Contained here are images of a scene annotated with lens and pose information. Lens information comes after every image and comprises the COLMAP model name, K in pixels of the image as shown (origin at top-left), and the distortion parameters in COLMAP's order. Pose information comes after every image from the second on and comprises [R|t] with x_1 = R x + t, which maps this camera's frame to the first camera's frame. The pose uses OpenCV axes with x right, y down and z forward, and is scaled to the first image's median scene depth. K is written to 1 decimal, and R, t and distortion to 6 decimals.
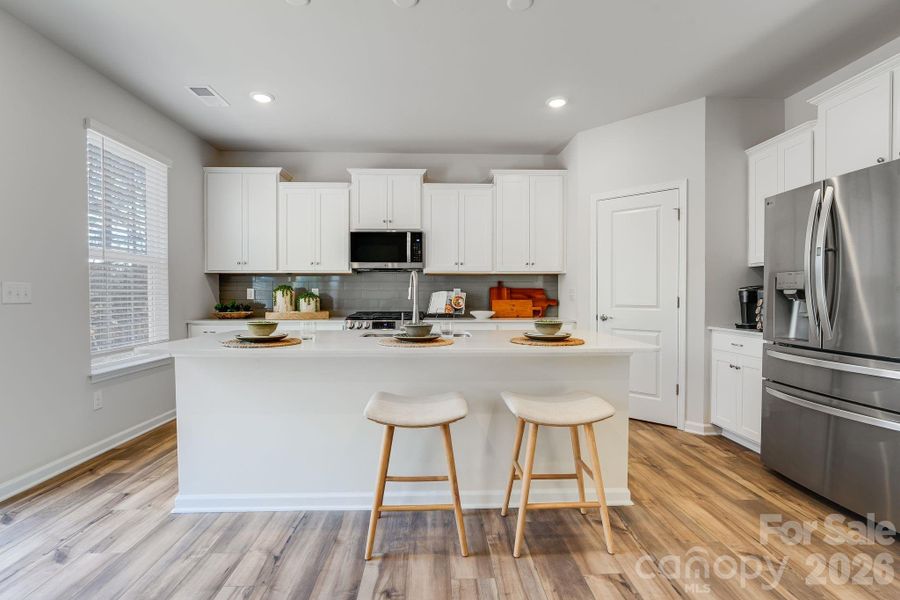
lens RADIAL K [[417.8, 0, 450.0], [0, 417.8, 300.0], [0, 0, 1]] dist [-0.017322, 0.000010]
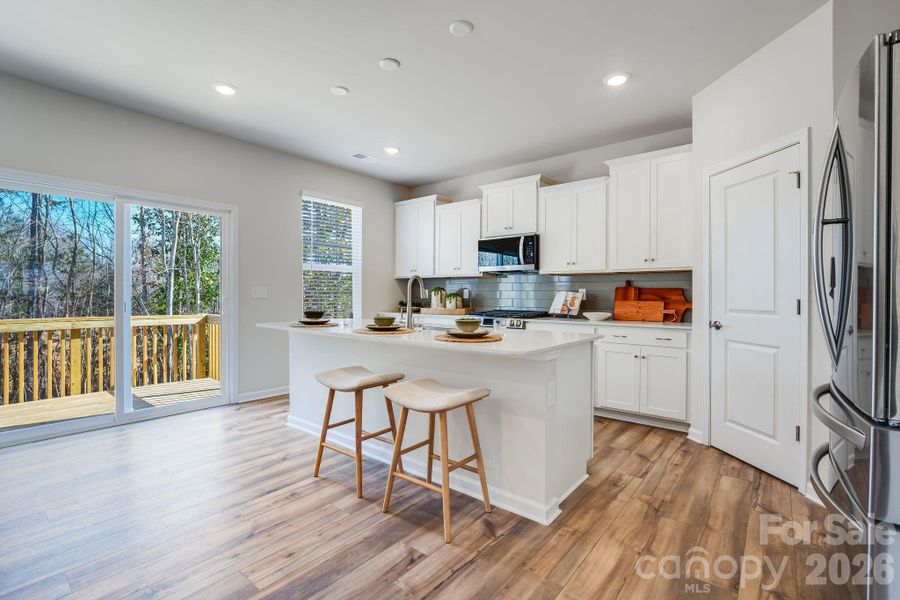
lens RADIAL K [[407.8, 0, 451.3], [0, 407.8, 294.9], [0, 0, 1]] dist [-0.019368, -0.000205]
pose [[0.755888, 0.003711, -0.654690, 0.444959], [-0.013847, 0.999851, -0.010320, 0.000700], [0.654554, 0.016867, 0.755827, 0.095332]]
